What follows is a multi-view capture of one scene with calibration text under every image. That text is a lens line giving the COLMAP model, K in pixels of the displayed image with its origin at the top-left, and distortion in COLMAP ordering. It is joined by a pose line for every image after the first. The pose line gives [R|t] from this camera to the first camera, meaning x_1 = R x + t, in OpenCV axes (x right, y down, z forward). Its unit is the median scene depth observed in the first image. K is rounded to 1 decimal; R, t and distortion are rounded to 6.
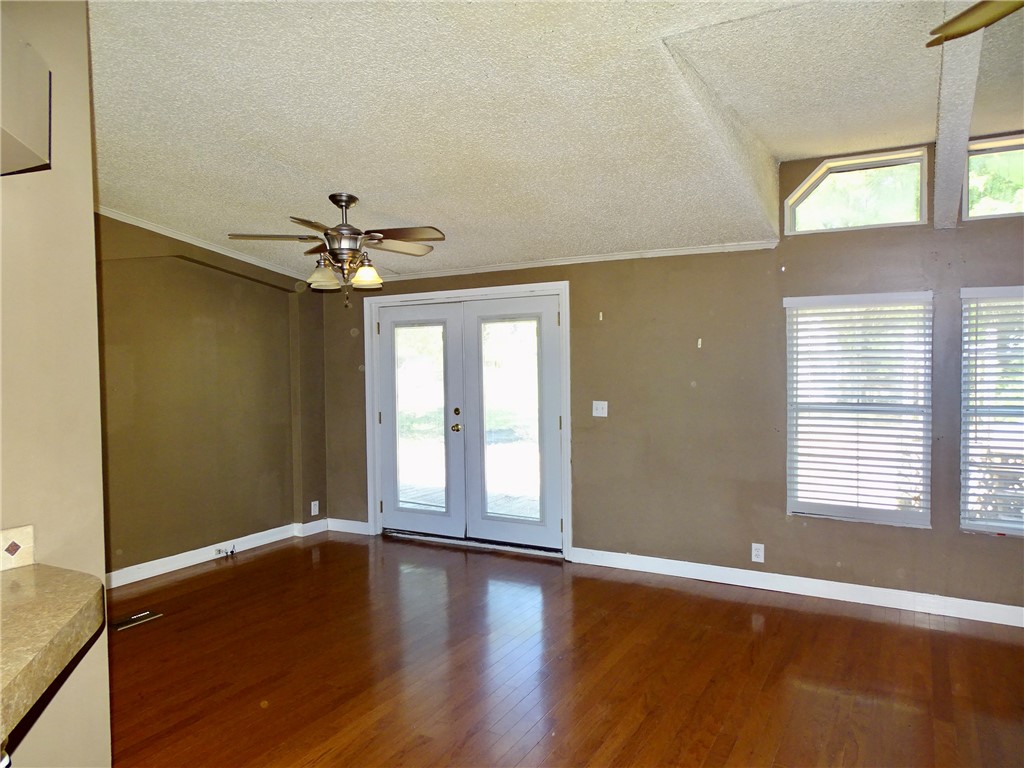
lens RADIAL K [[732.3, 0, 509.6], [0, 732.3, 382.7], [0, 0, 1]] dist [0.000123, 0.003351]
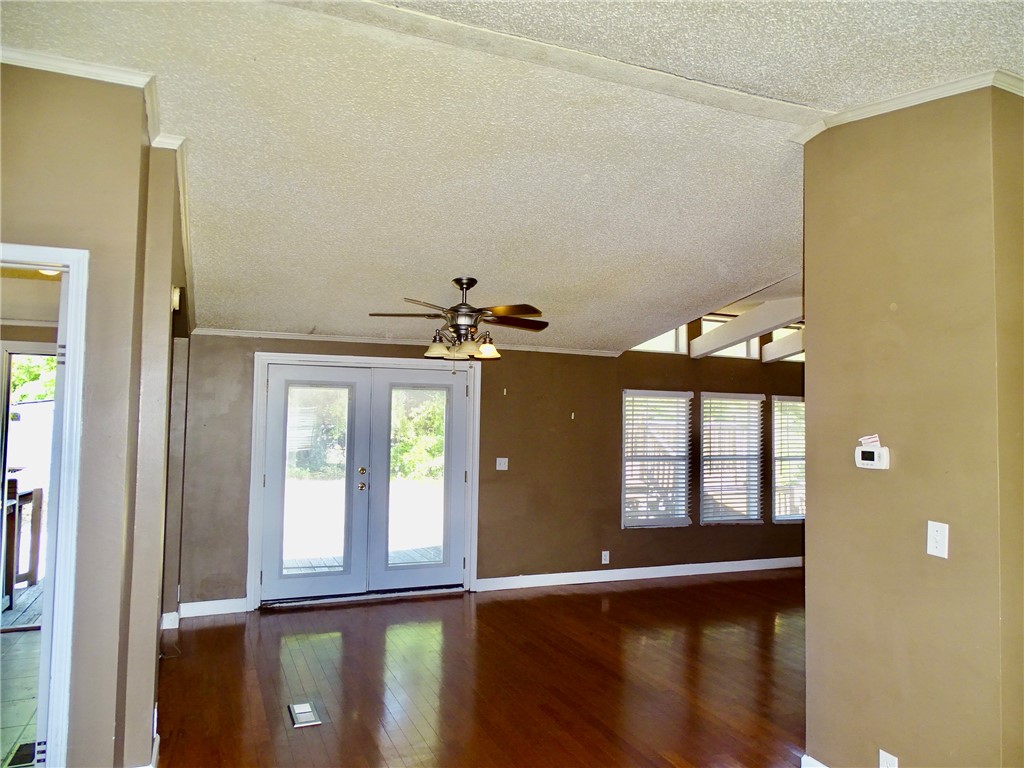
lens RADIAL K [[732.3, 0, 506.5], [0, 732.3, 387.1], [0, 0, 1]] dist [0.000123, 0.003351]
pose [[0.604220, 0.063207, 0.794306, -0.857840], [0.001405, 0.996763, -0.080386, 0.004455], [-0.796816, 0.049686, 0.602176, 0.210206]]
